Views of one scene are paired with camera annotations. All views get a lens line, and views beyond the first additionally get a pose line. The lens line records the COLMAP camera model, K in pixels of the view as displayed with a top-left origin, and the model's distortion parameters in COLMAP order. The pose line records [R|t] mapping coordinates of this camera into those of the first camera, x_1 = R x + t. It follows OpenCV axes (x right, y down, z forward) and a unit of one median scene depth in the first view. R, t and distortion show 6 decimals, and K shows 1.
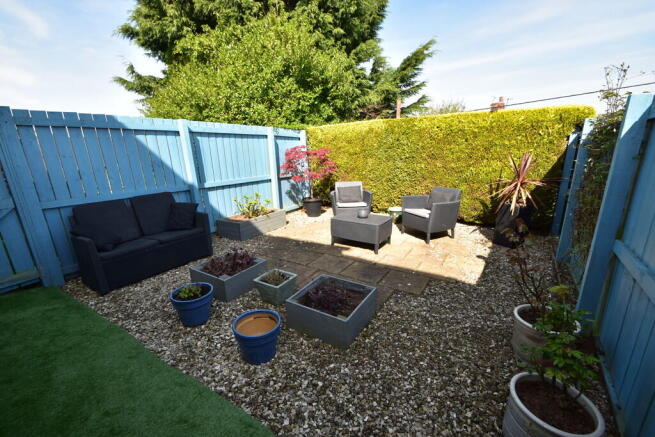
lens RADIAL K [[285.2, 0, 327.4], [0, 285.2, 218.9], [0, 0, 1]] dist [-0.002327, -0.003334]
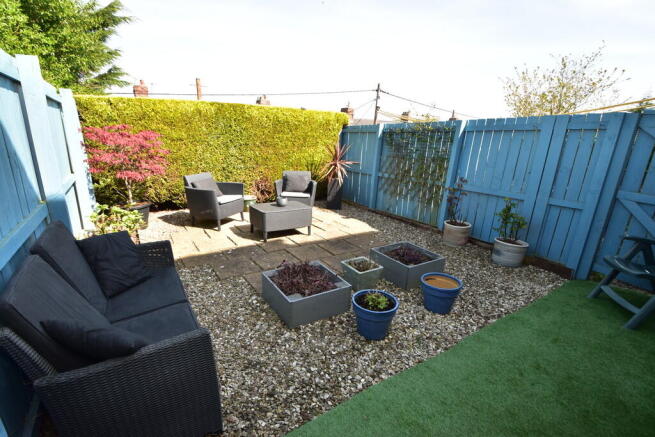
lens RADIAL K [[296.6, 0, 326.9], [0, 296.6, 221.2], [0, 0, 1]] dist [-0.011964, -0.000252]
pose [[0.431612, -0.218425, 0.875215, -0.683112], [0.178579, 0.971728, 0.154445, -0.079729], [-0.884206, 0.089635, 0.458416, 0.368560]]
